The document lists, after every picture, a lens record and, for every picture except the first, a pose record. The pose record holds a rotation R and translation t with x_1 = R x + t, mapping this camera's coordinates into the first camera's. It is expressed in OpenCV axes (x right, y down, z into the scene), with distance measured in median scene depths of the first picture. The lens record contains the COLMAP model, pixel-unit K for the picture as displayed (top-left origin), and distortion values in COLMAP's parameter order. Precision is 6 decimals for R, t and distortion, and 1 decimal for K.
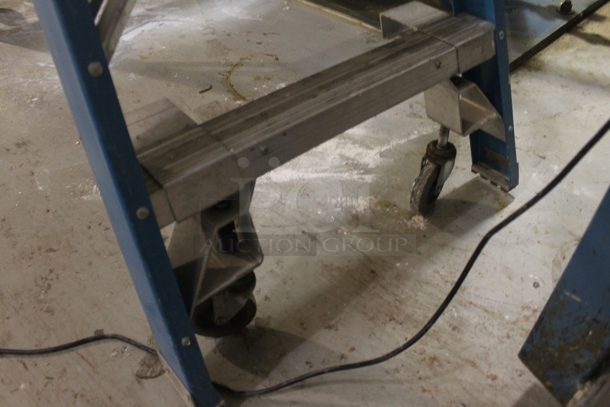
lens RADIAL K [[520.7, 0, 310.1], [0, 520.7, 203.9], [0, 0, 1]] dist [-0.148055, 0.101703]
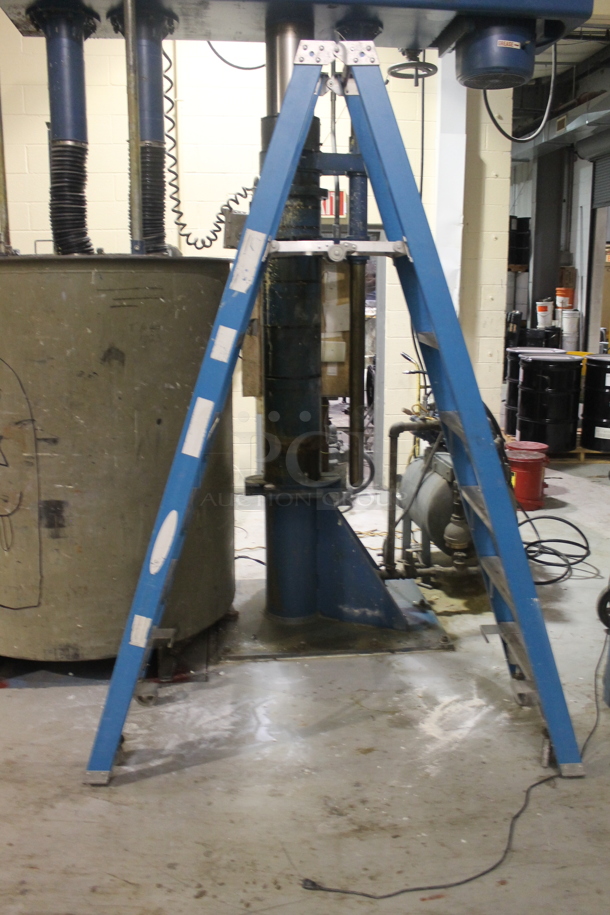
lens RADIAL K [[781.1, 0, 312.1], [0, 781.1, 457.8], [0, 0, 1]] dist [-0.148055, 0.101703]
pose [[0.631519, -0.156672, 0.759366, -2.663871], [0.528020, 0.804079, -0.273225, -0.418660], [-0.567783, 0.573508, 0.590518, -1.046583]]
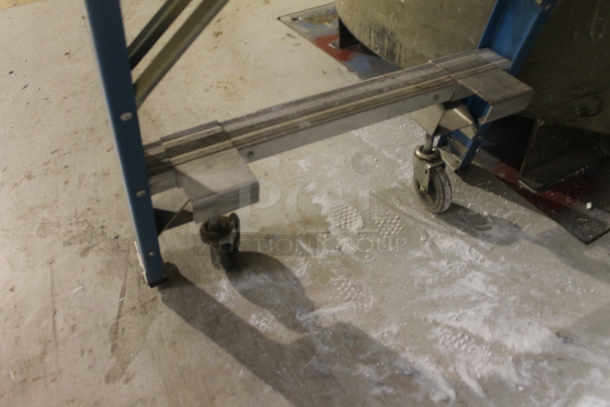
lens RADIAL K [[520.7, 0, 307.2], [0, 520.7, 202.5], [0, 0, 1]] dist [-0.148055, 0.101703]
pose [[0.964958, 0.155270, -0.211536, -0.808462], [-0.157377, 0.987514, 0.006949, -0.809288], [0.209973, 0.026585, 0.977346, 0.777937]]
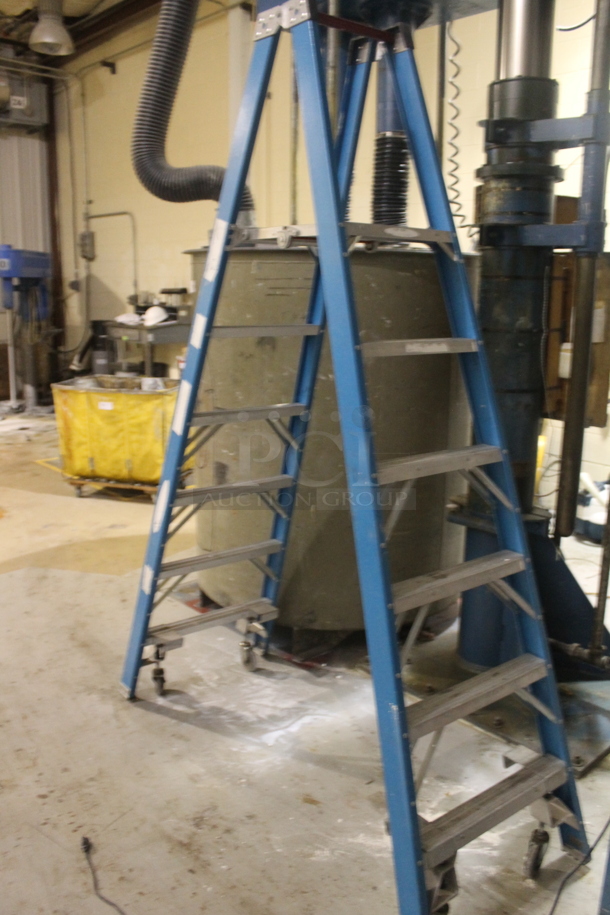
lens RADIAL K [[781.1, 0, 312.4], [0, 781.1, 452.2], [0, 0, 1]] dist [-0.148055, 0.101703]
pose [[0.998738, 0.036682, -0.034299, -0.418745], [-0.049114, 0.855913, -0.514782, 0.111911], [0.010474, 0.515817, 0.856635, -1.621301]]
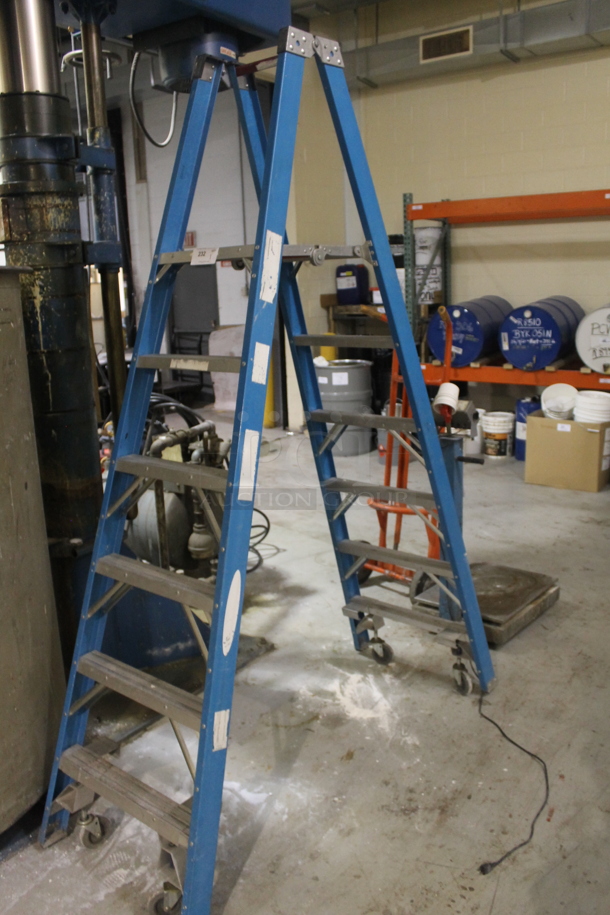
lens RADIAL K [[781.1, 0, 309.7], [0, 781.1, 457.4], [0, 0, 1]] dist [-0.148055, 0.101703]
pose [[-0.167706, -0.204879, 0.964313, -3.043510], [0.705028, 0.658778, 0.262578, -1.837932], [-0.689065, 0.723903, 0.033964, 0.393987]]
